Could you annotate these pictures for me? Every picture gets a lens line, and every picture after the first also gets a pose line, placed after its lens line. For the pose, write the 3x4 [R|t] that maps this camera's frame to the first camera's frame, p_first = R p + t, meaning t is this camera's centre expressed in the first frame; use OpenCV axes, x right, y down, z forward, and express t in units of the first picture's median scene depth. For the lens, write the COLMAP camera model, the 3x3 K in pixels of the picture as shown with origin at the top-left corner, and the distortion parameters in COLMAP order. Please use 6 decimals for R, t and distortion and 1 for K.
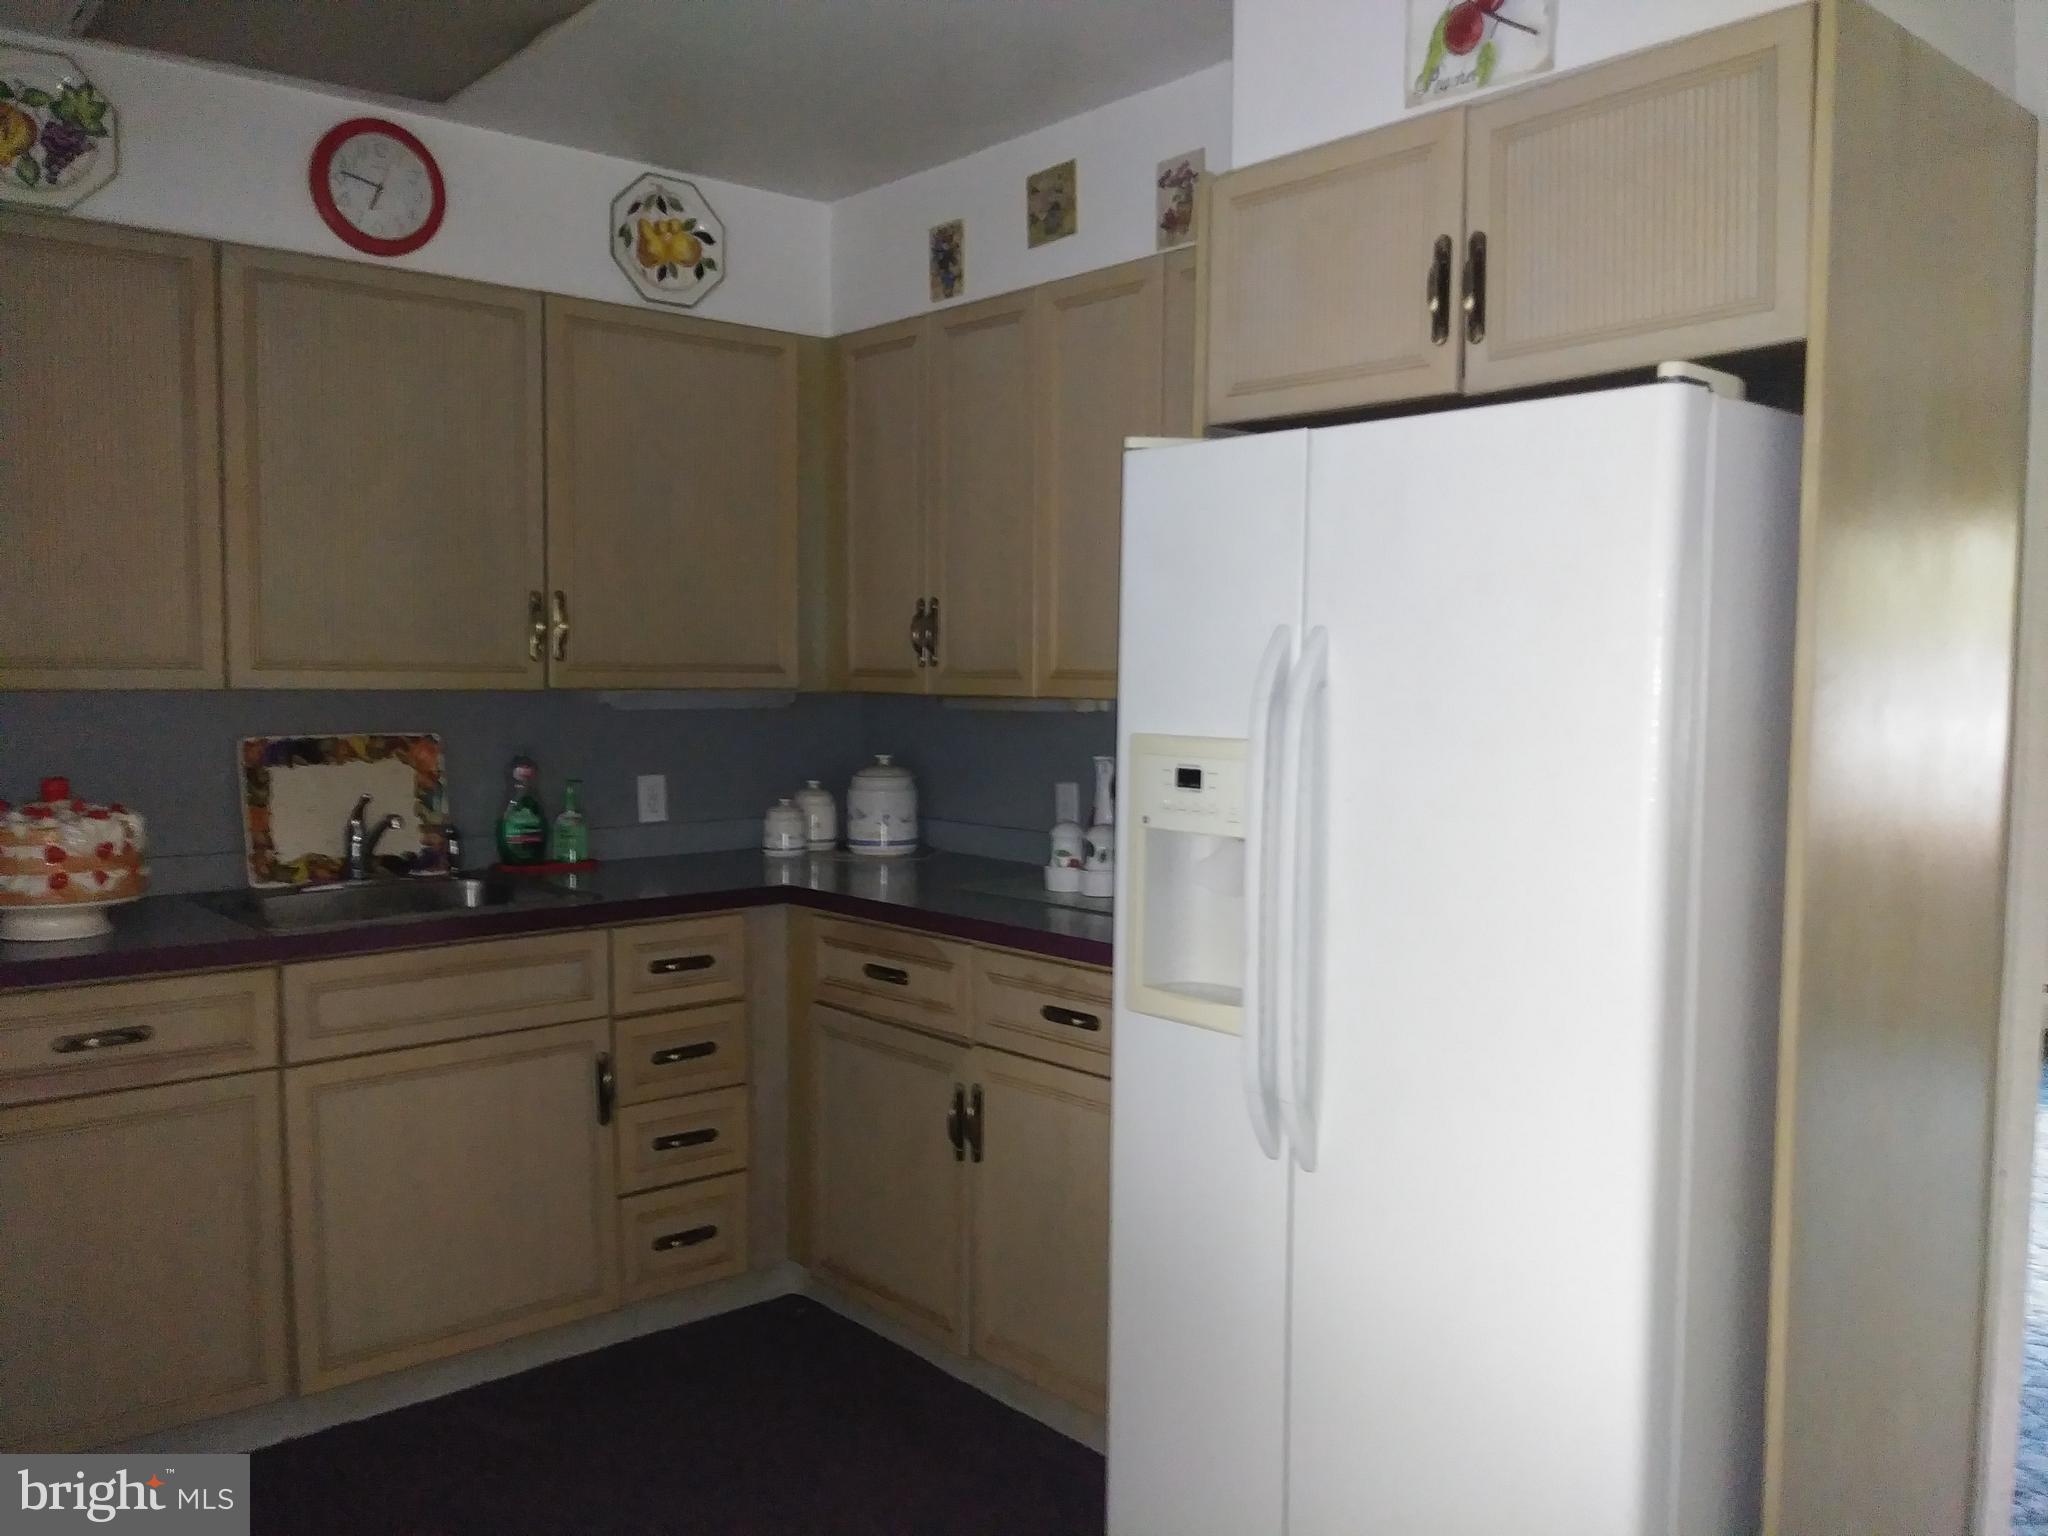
lens RADIAL K [[1633.9, 0, 1032.1], [0, 1633.9, 771.3], [0, 0, 1]] dist [0.024148, -0.076280]
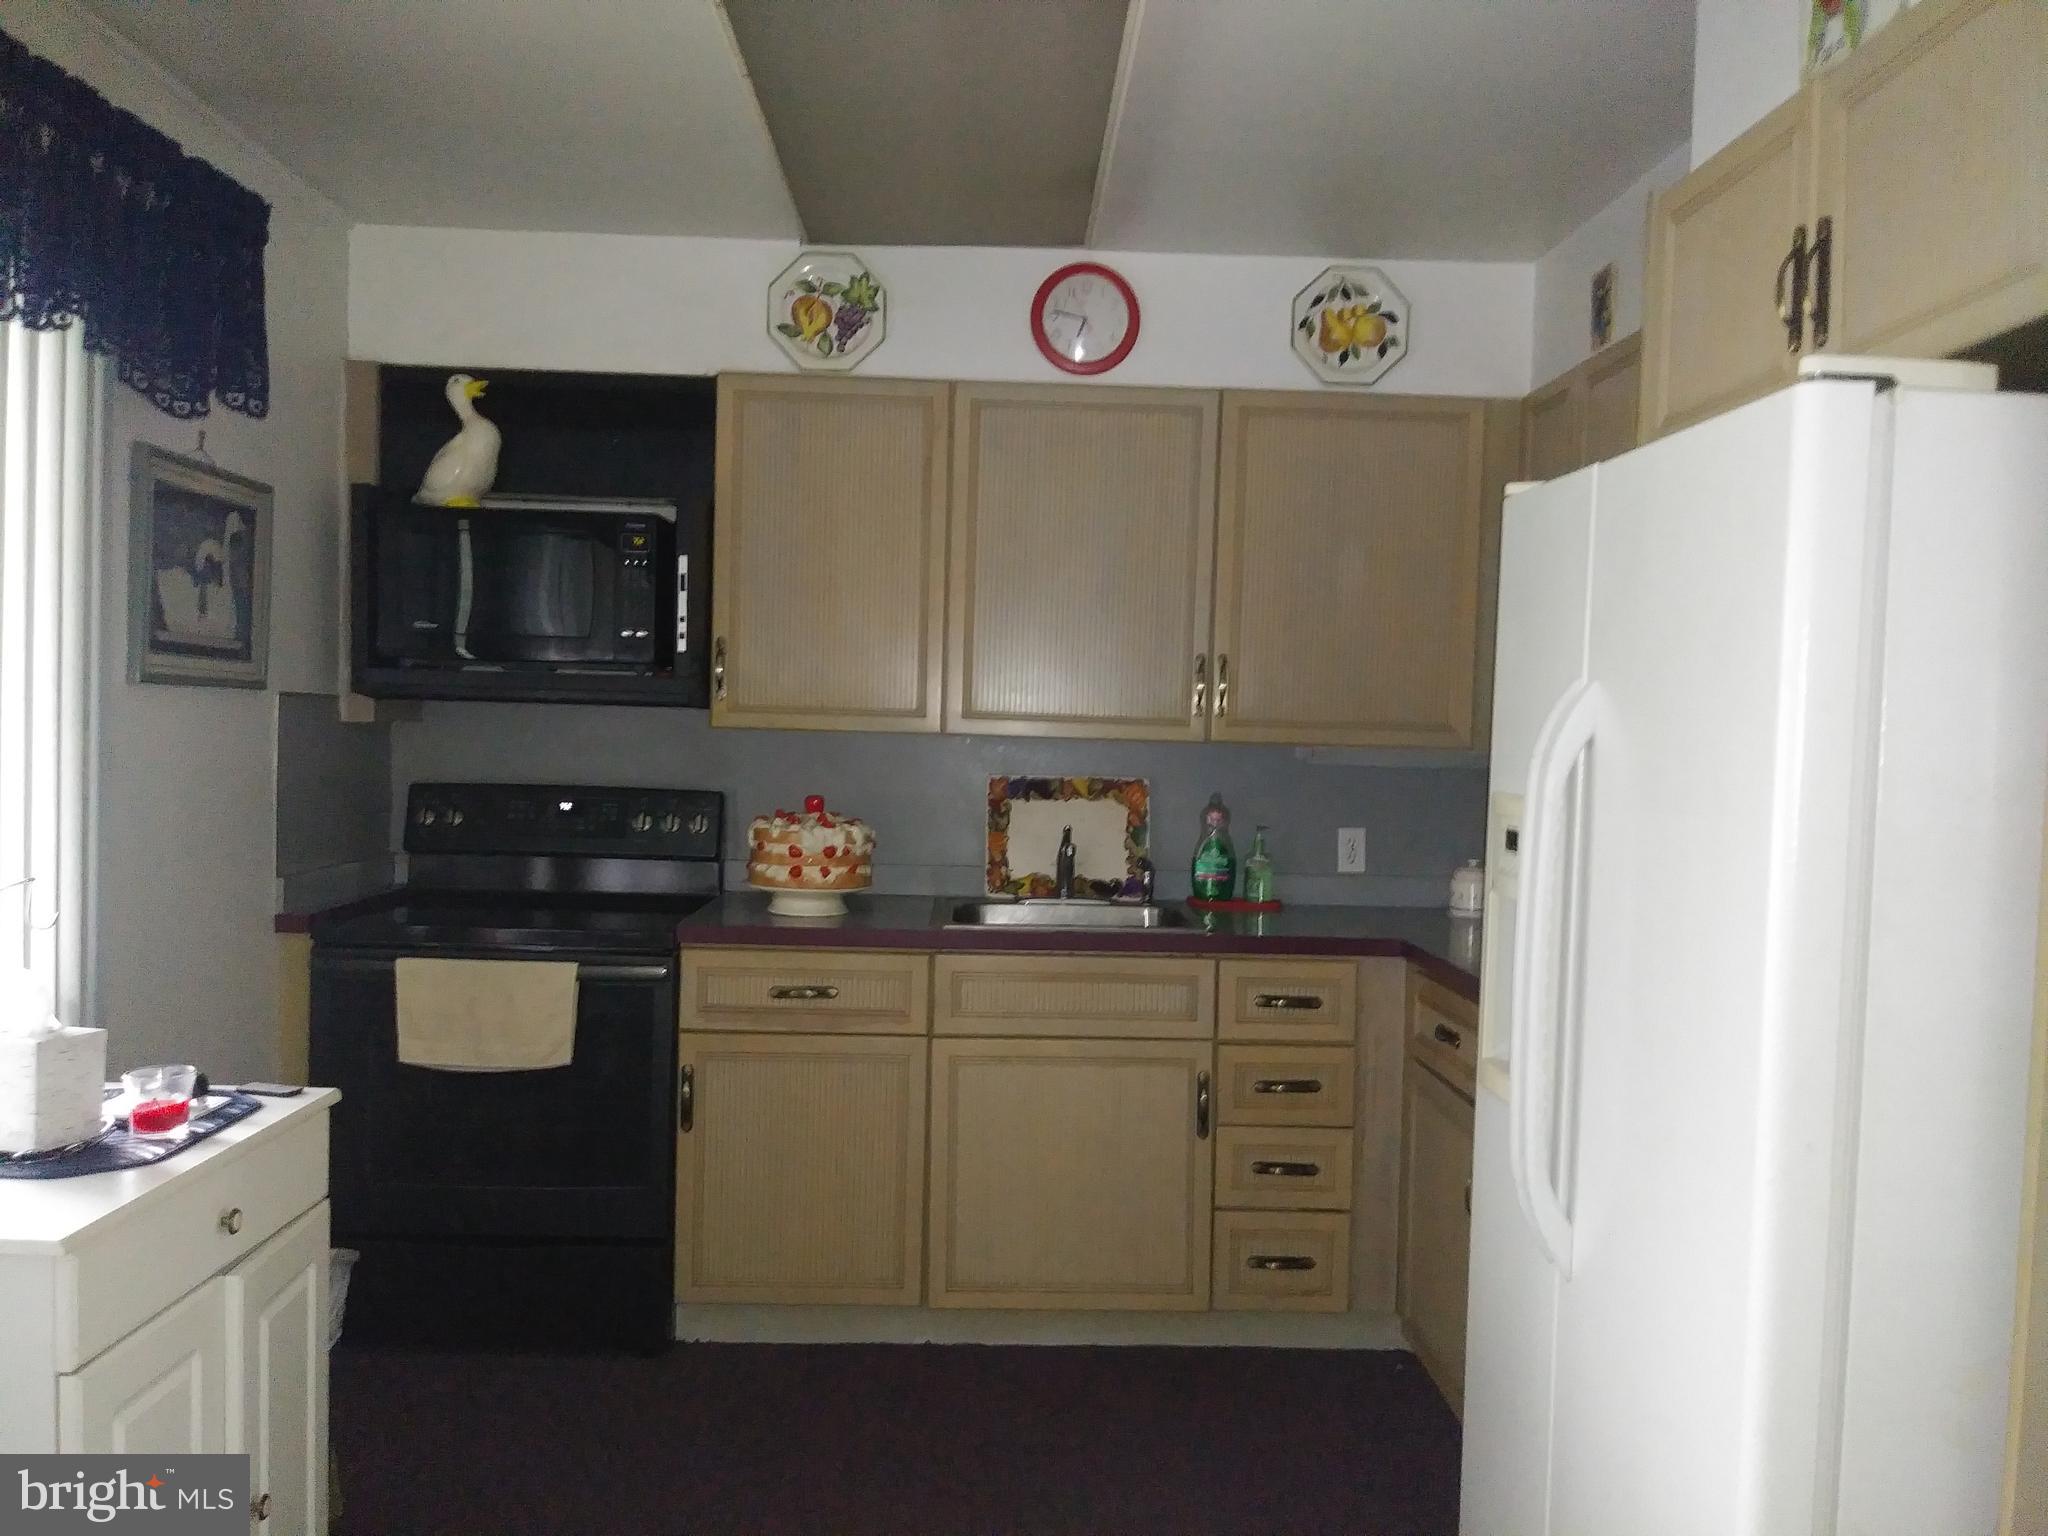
lens RADIAL K [[1633.9, 0, 1032.1], [0, 1633.9, 771.3], [0, 0, 1]] dist [0.024148, -0.076280]
pose [[0.771455, 0.034682, -0.635338, 0.328277], [-0.062248, 0.997837, -0.021114, 0.001040], [0.633231, 0.055837, 0.771946, 0.065845]]
